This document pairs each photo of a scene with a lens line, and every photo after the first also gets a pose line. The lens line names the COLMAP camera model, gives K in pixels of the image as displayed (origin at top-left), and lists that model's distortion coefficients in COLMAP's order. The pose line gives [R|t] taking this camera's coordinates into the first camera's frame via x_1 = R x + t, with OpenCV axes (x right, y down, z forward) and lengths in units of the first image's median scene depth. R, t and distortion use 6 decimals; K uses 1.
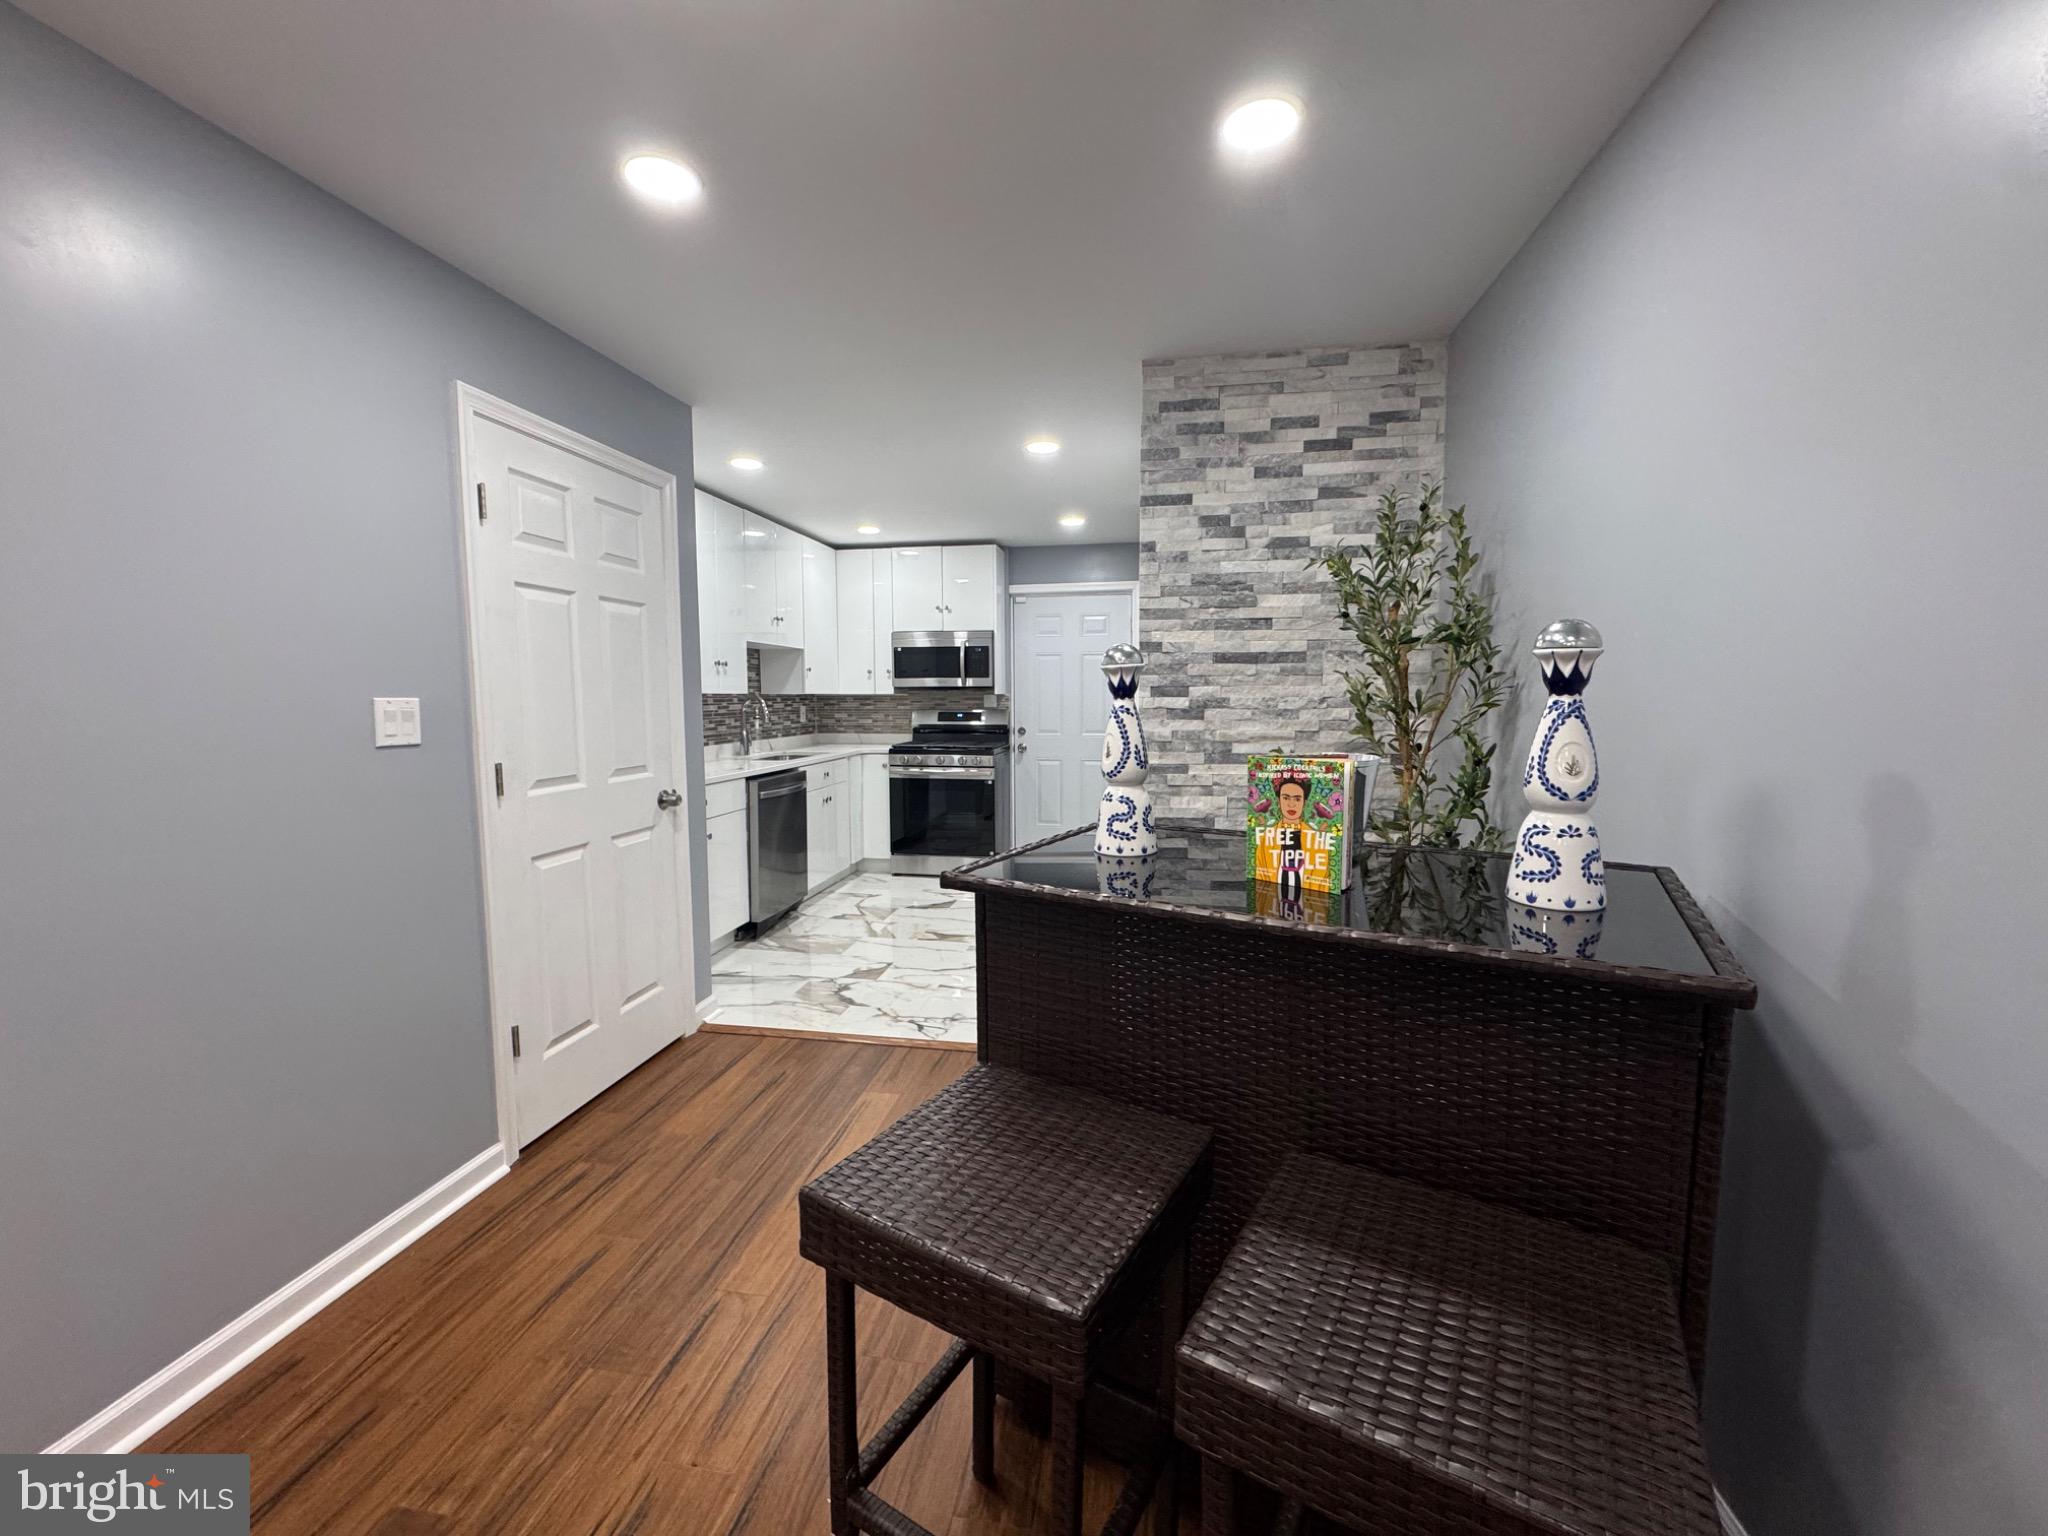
lens RADIAL K [[813.3, 0, 1021.8], [0, 813.3, 773.1], [0, 0, 1]] dist [-0.001432, -0.000192]
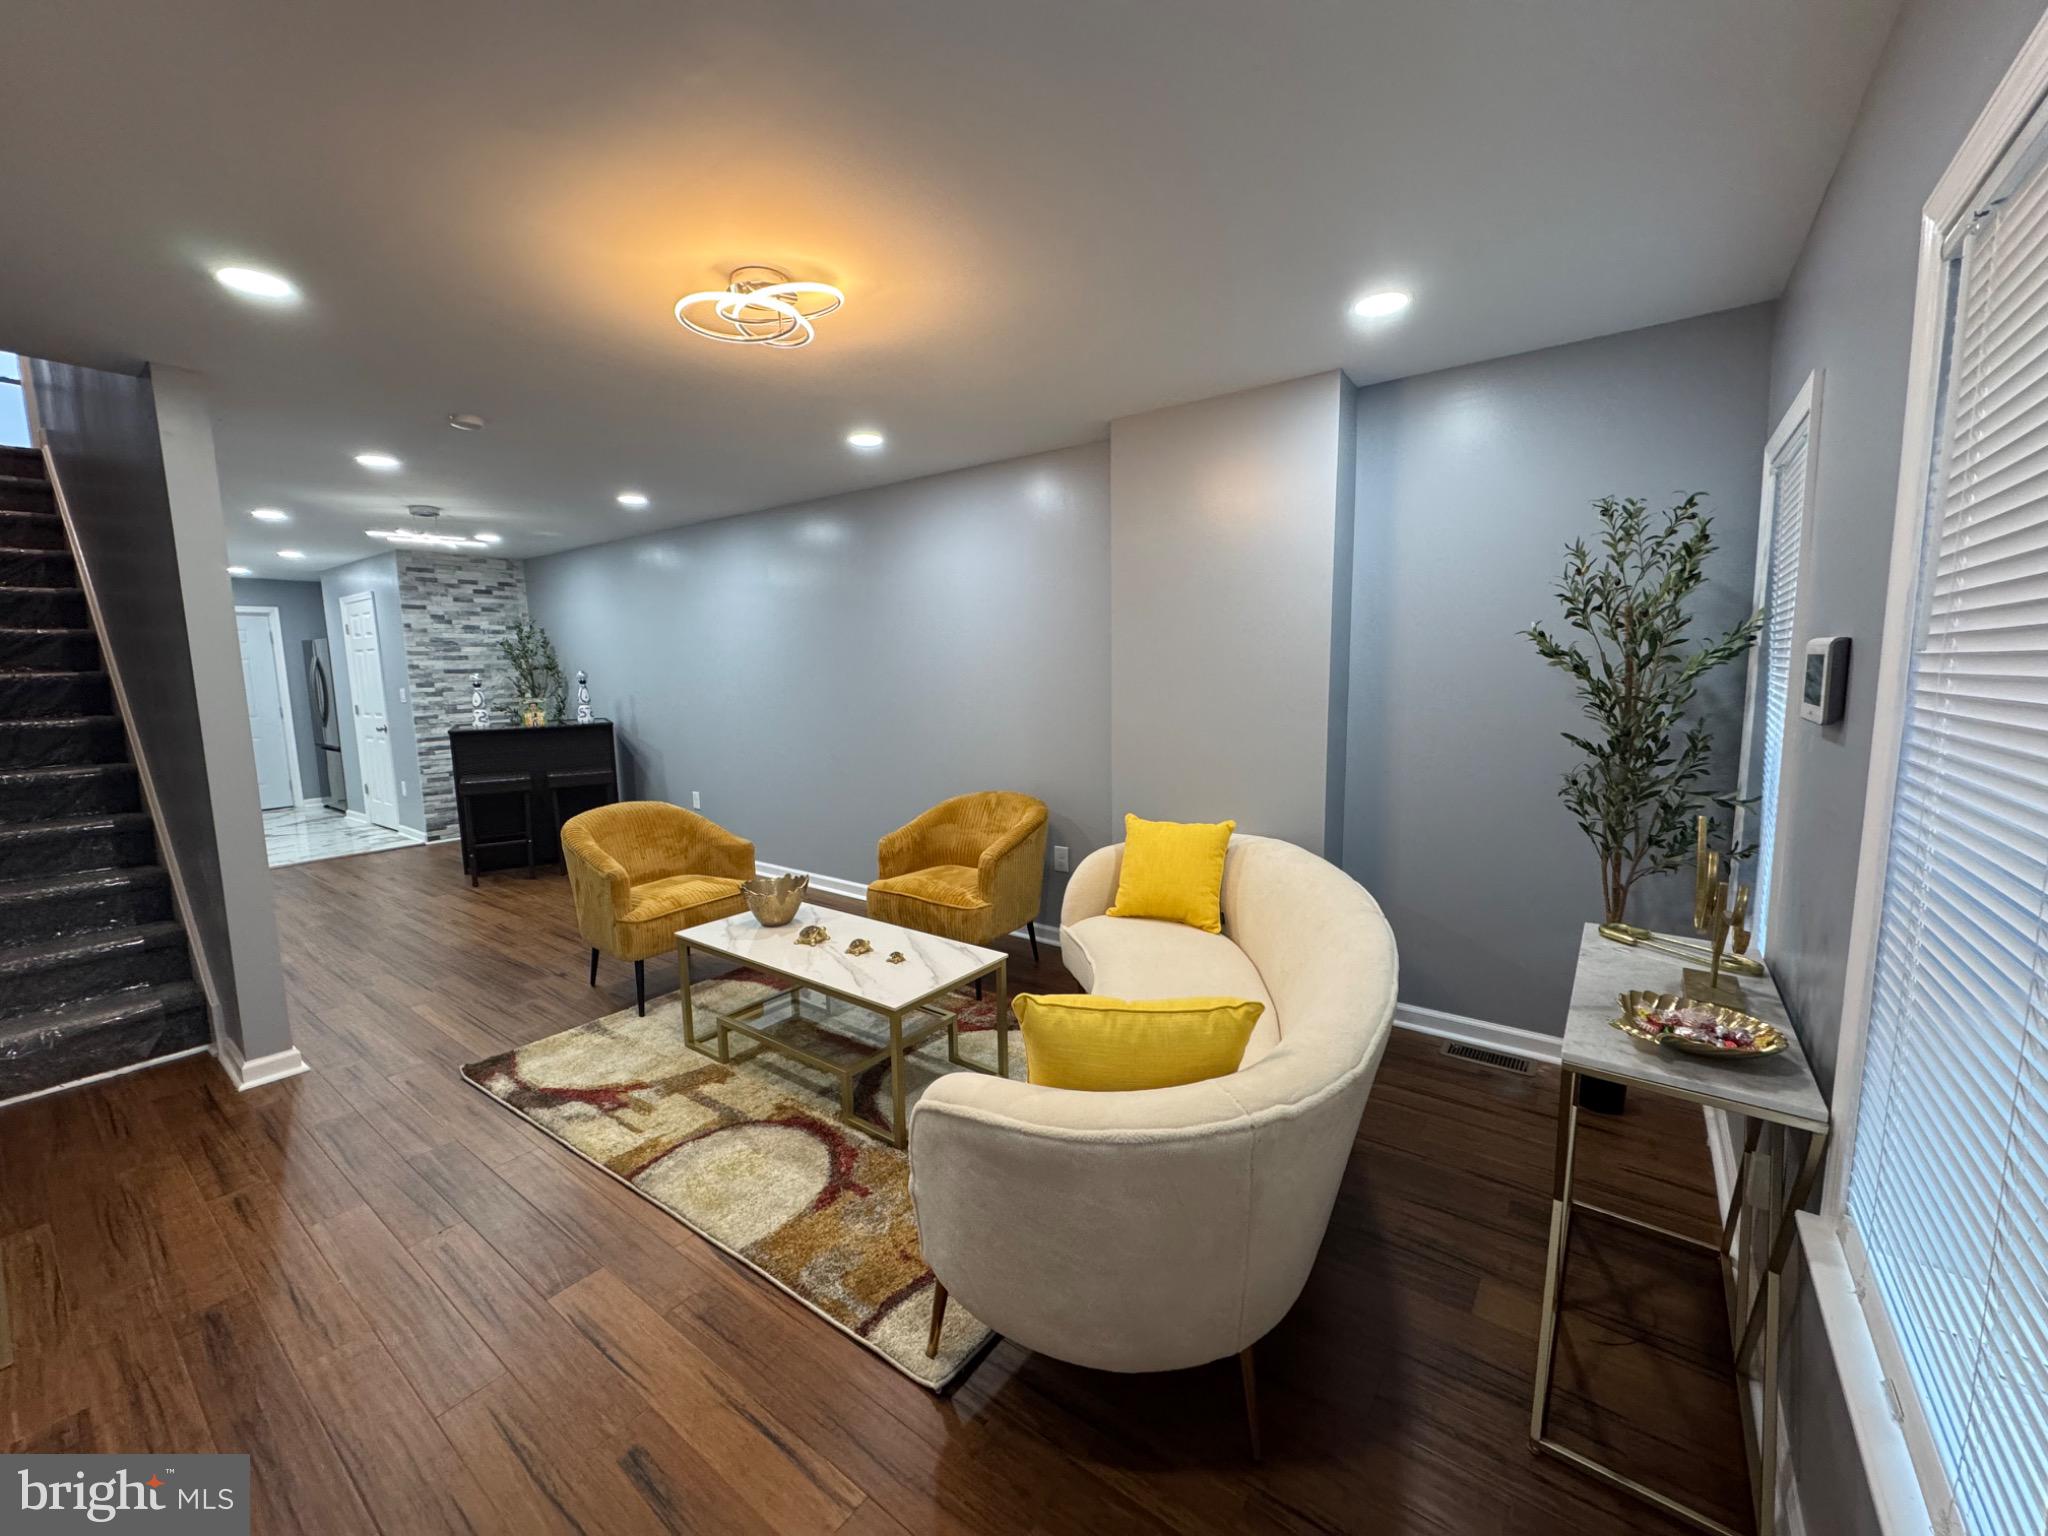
lens RADIAL K [[813.3, 0, 1020.2], [0, 813.3, 770.2], [0, 0, 1]] dist [-0.001432, -0.000192]
pose [[0.454418, -0.115152, 0.883314, -1.193107], [0.102872, 0.991759, 0.076367, 0.149237], [-0.884829, 0.056166, 0.462519, -1.691027]]
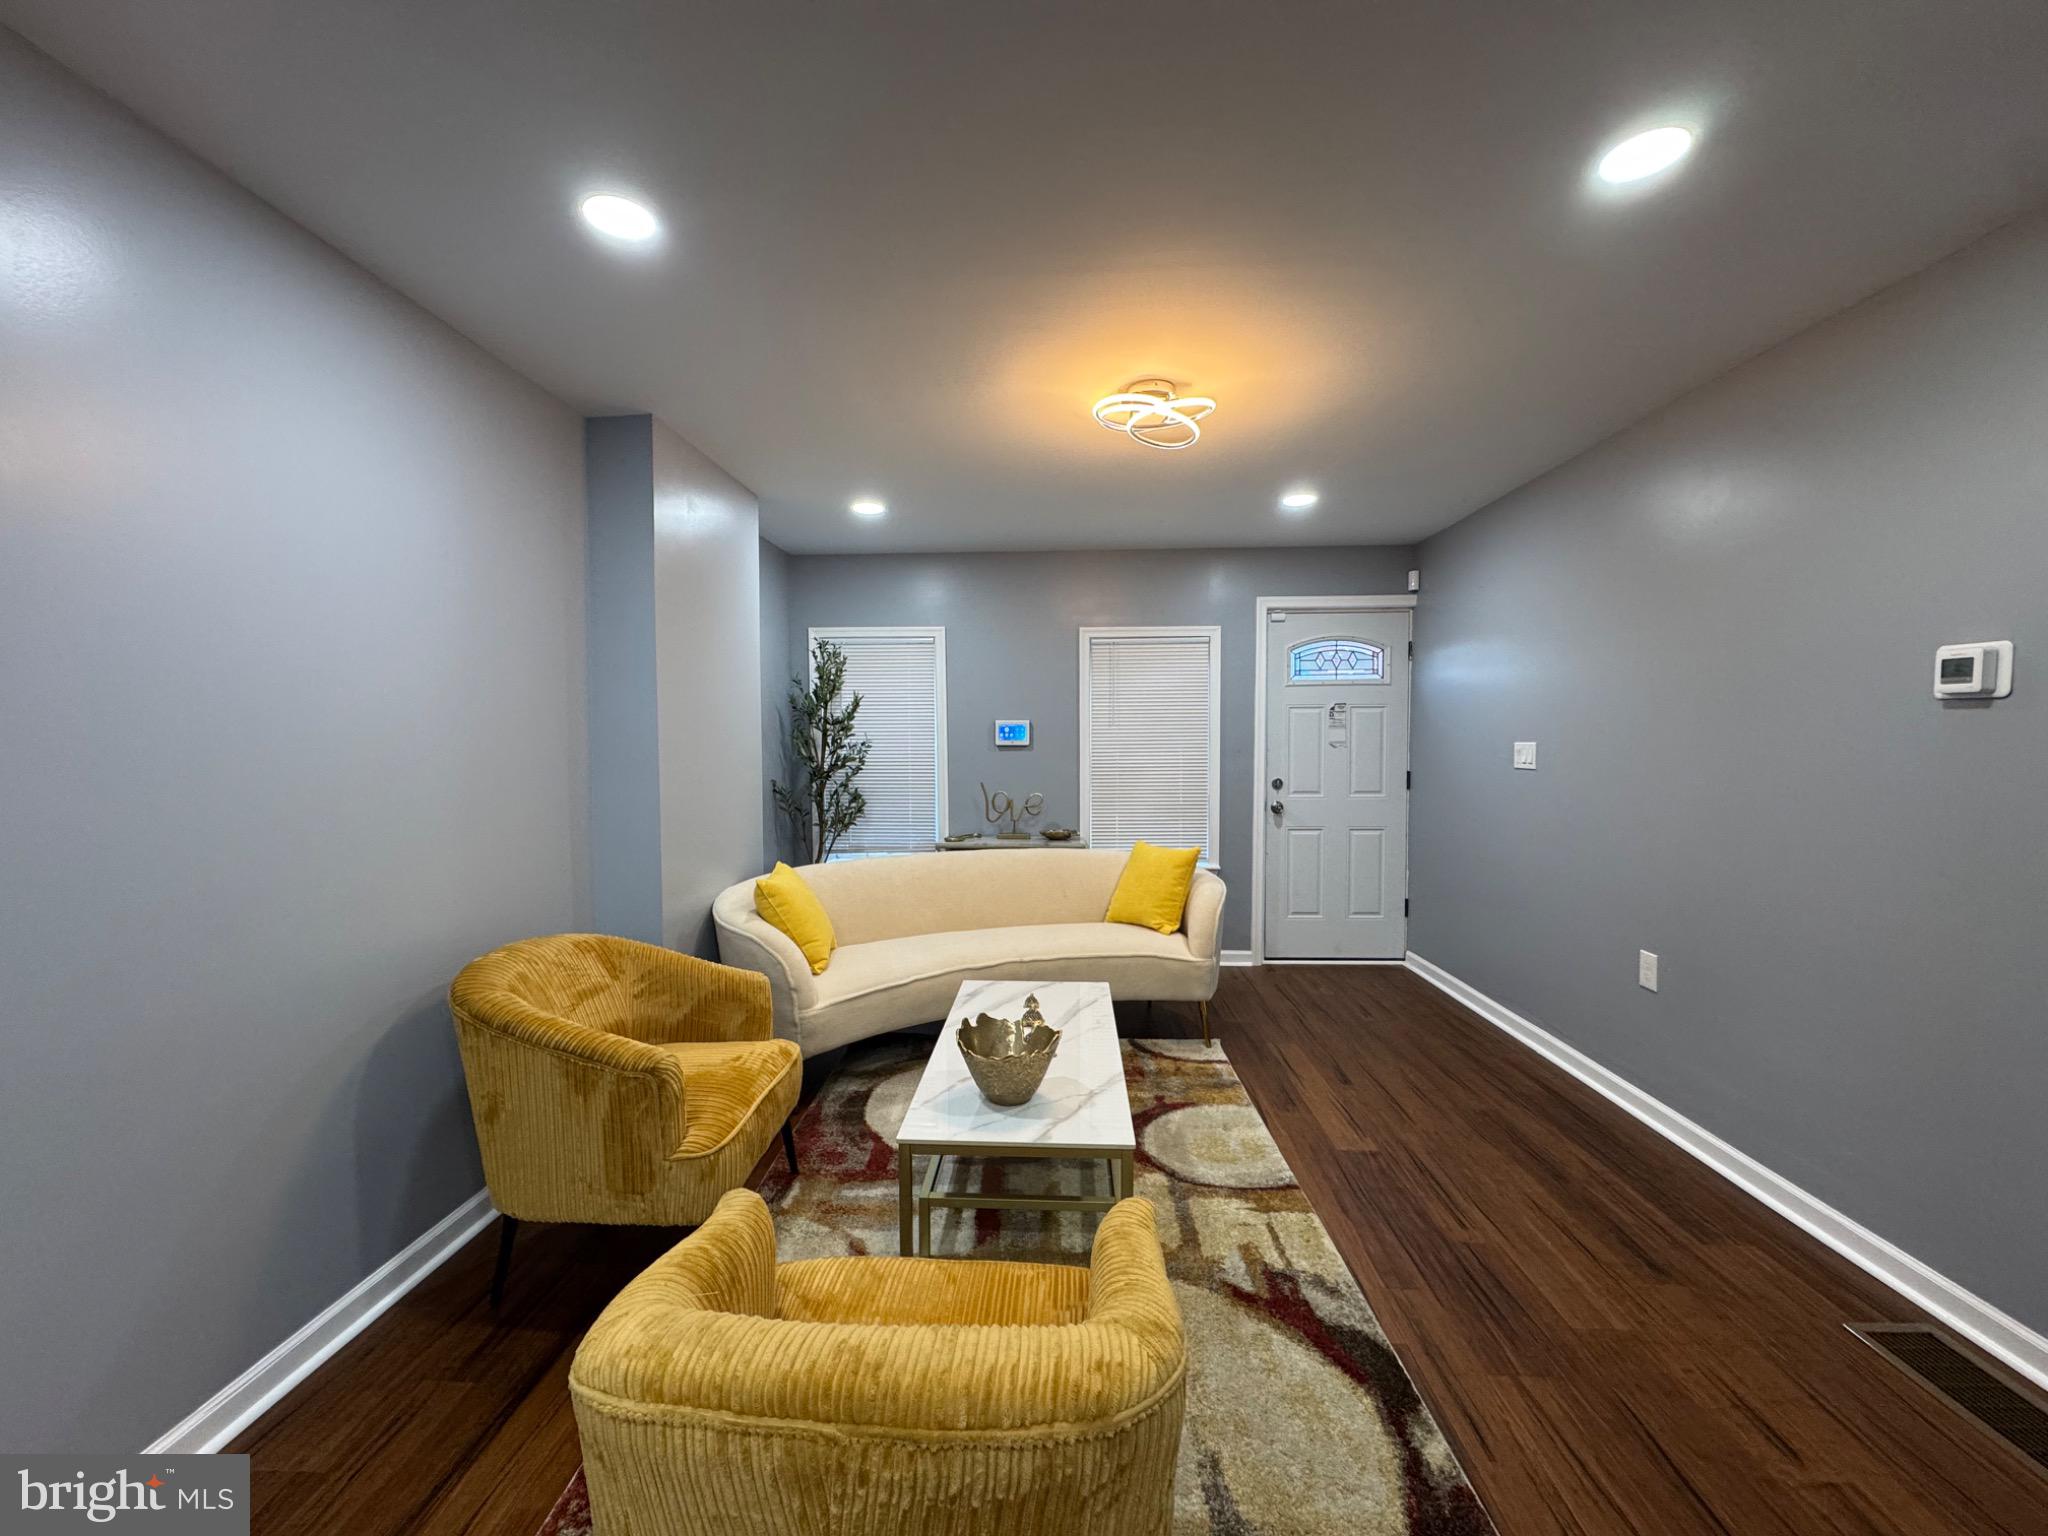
lens RADIAL K [[813.3, 0, 1012.2], [0, 813.3, 771.3], [0, 0, 1]] dist [-0.001432, -0.000192]
pose [[-0.993362, 0.015115, -0.114036, -0.304173], [-0.000905, 0.990272, 0.139140, 0.022916], [0.115030, 0.138320, -0.983685, -0.192720]]
